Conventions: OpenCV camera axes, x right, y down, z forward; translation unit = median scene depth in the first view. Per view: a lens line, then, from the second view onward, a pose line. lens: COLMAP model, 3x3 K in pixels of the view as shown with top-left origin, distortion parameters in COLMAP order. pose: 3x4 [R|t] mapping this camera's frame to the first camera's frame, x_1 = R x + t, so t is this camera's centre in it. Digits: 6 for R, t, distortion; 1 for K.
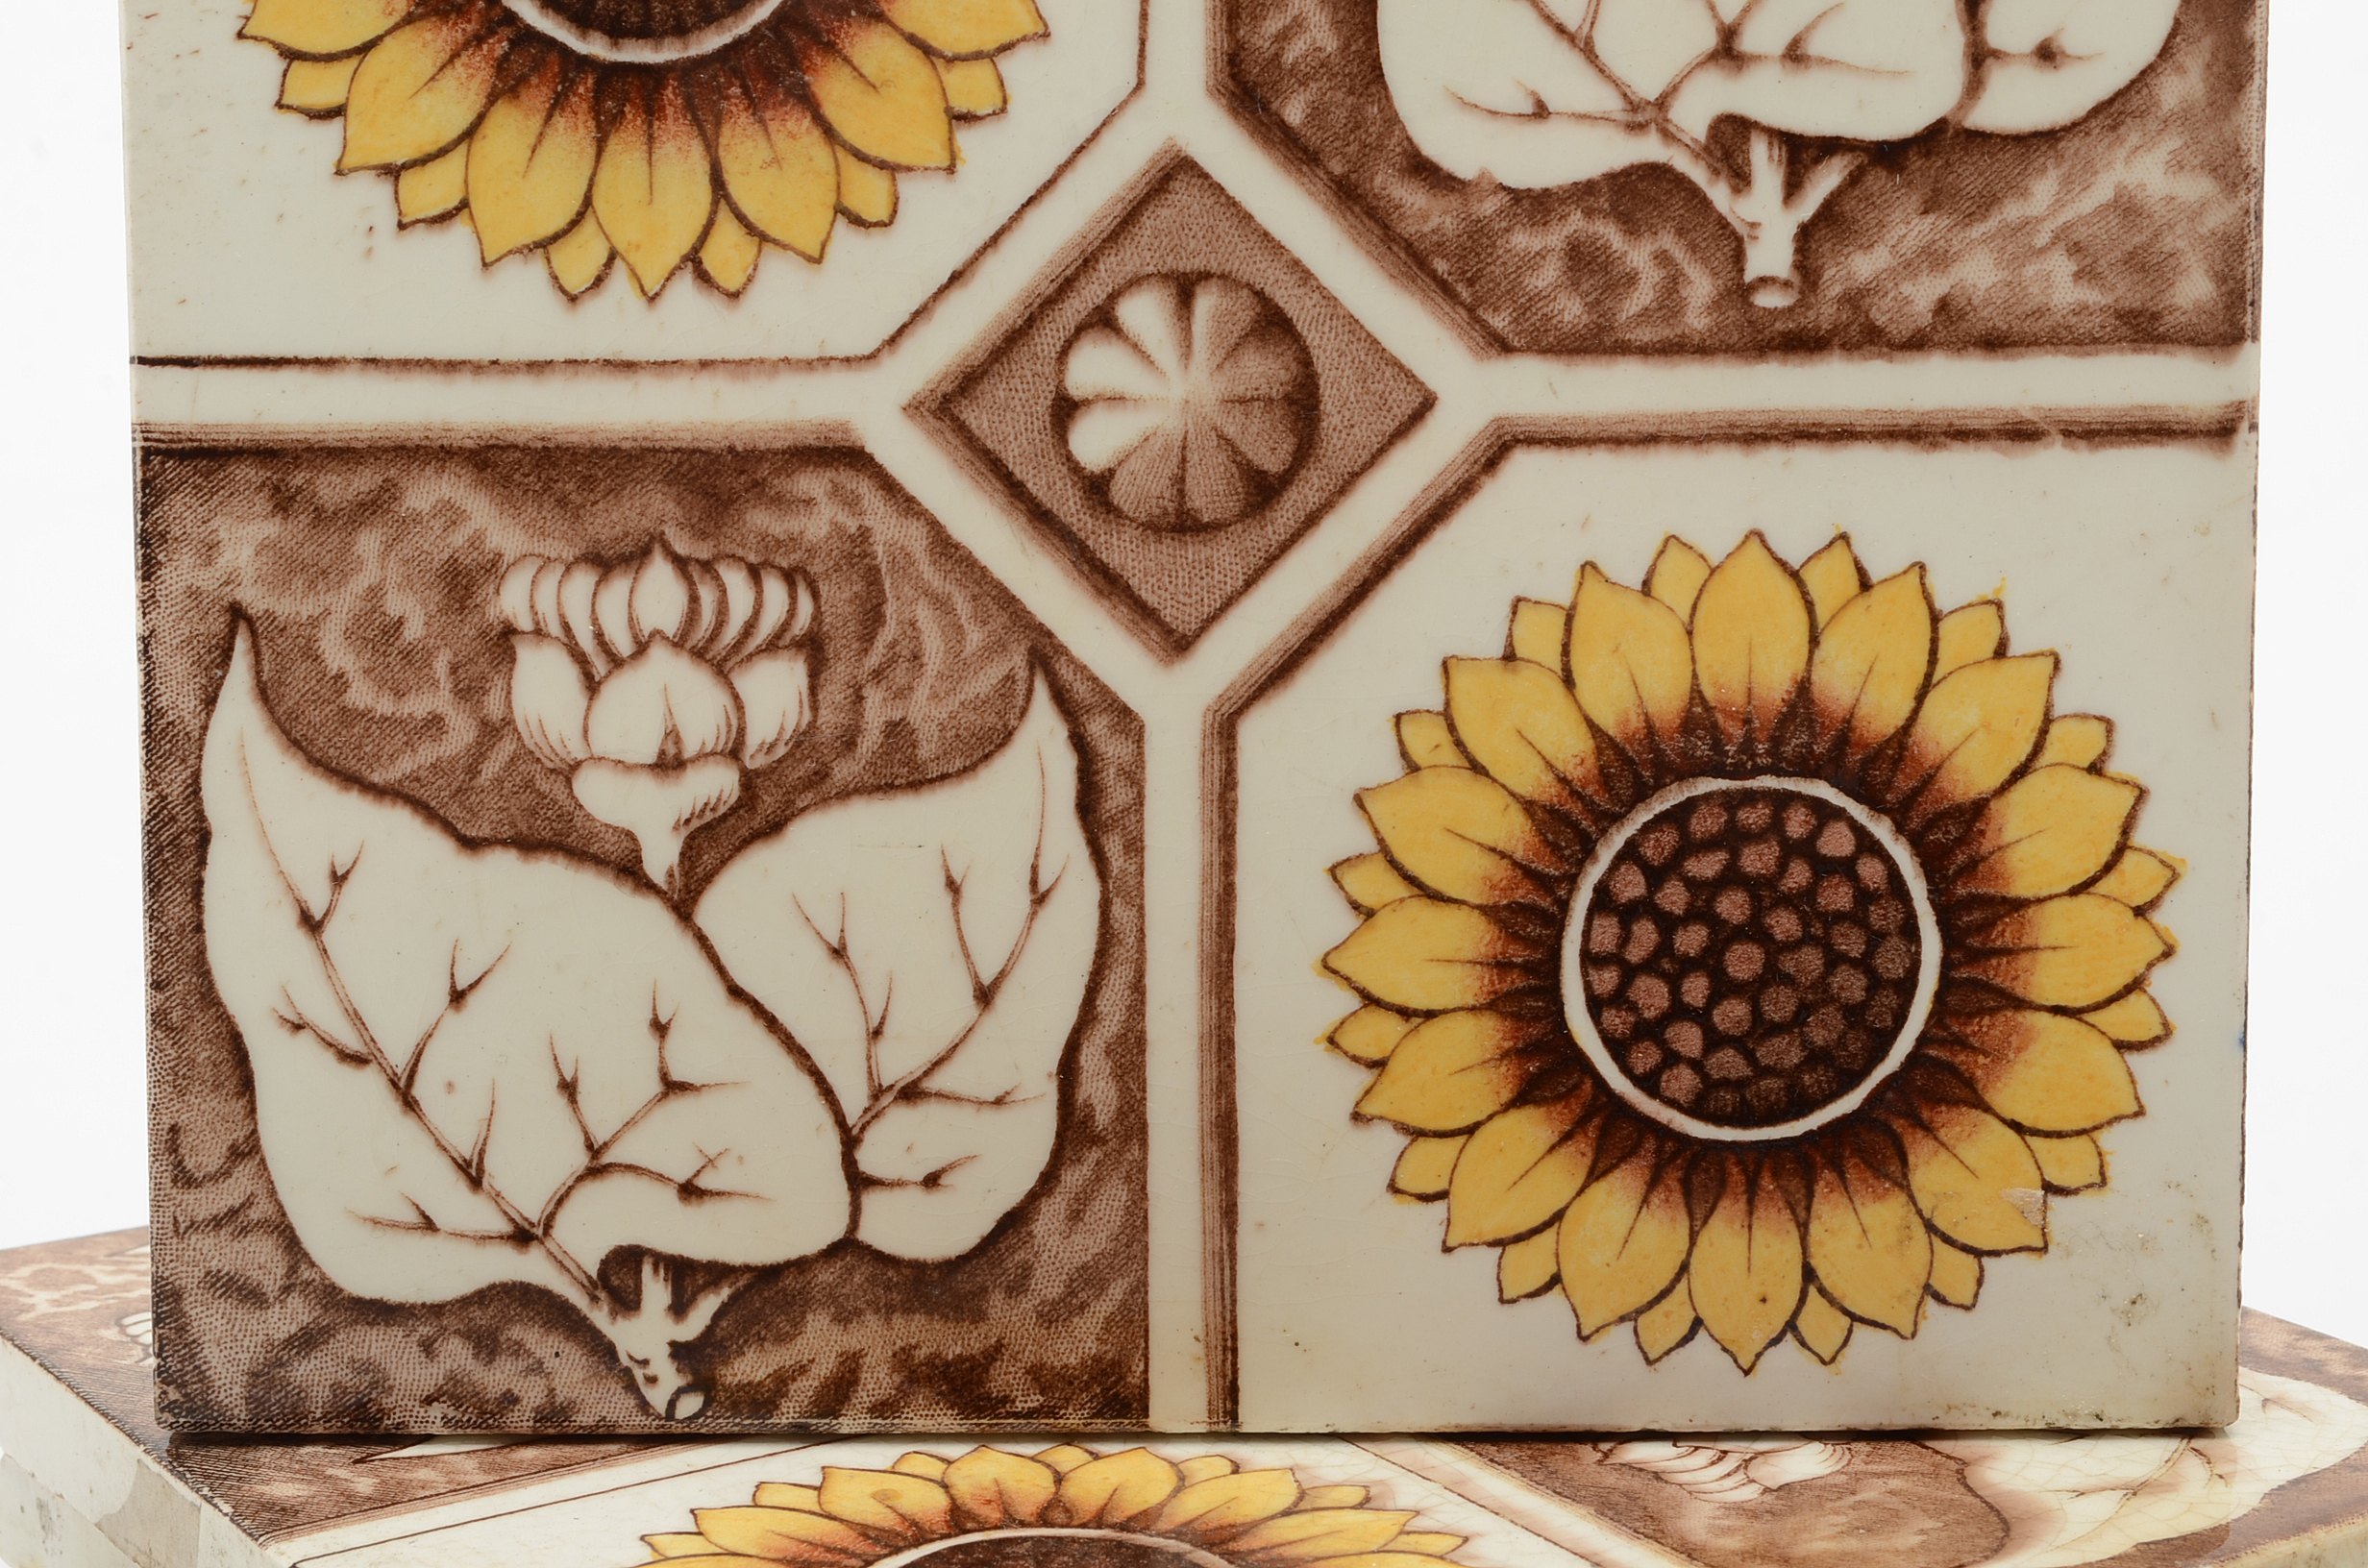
lens RADIAL K [[4707.6, 0, 1185.3], [0, 4707.6, 785.8], [0, 0, 1]] dist [0.030181, 0.000000]
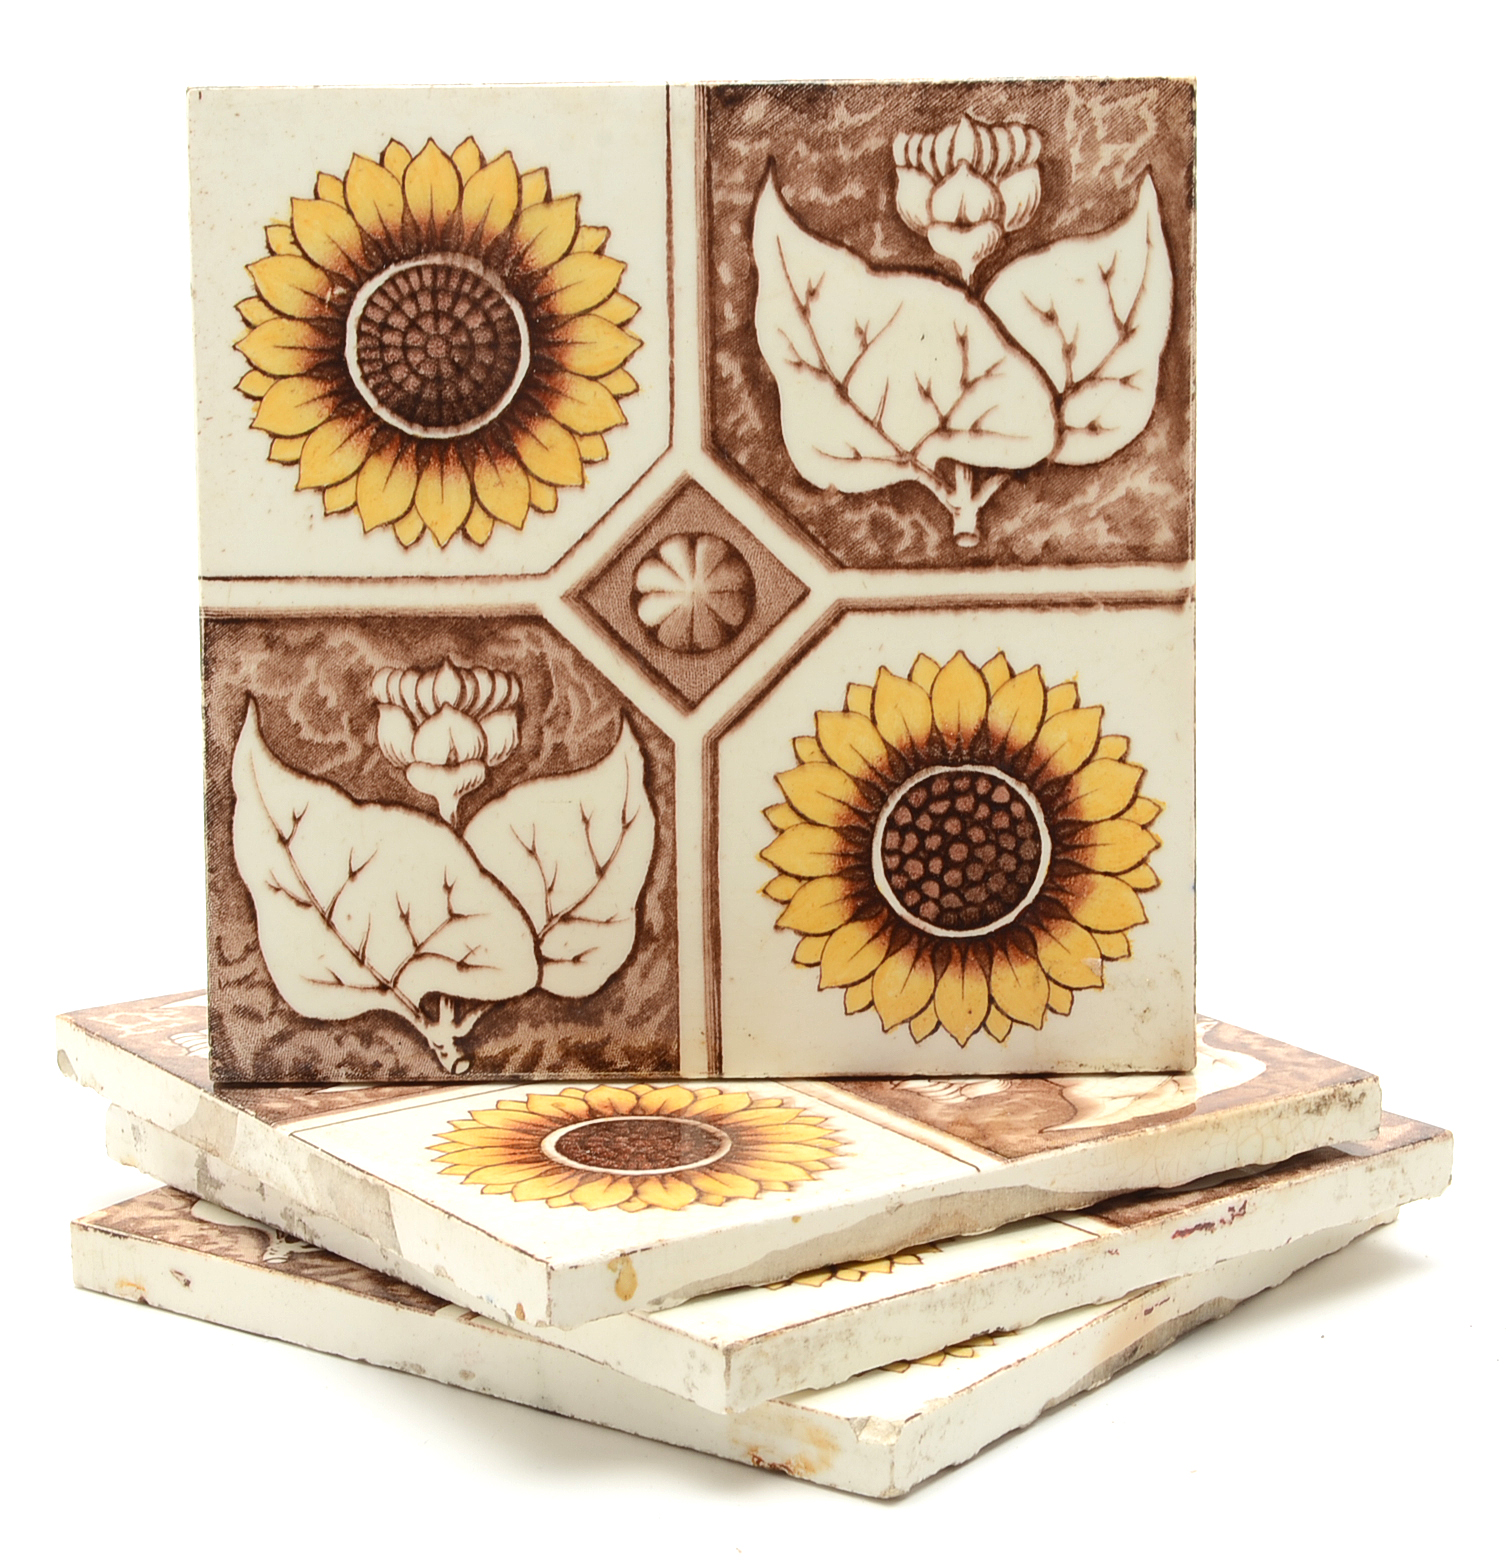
lens RADIAL K [[3590.5, 0, 754.3], [0, 3590.5, 782.9], [0, 0, 1]] dist [-0.058718, 0.000000]
pose [[0.999812, -0.009159, 0.017072, -0.000675], [0.008890, 0.999836, 0.015761, -0.020610], [-0.017213, -0.015606, 0.999730, -0.624322]]
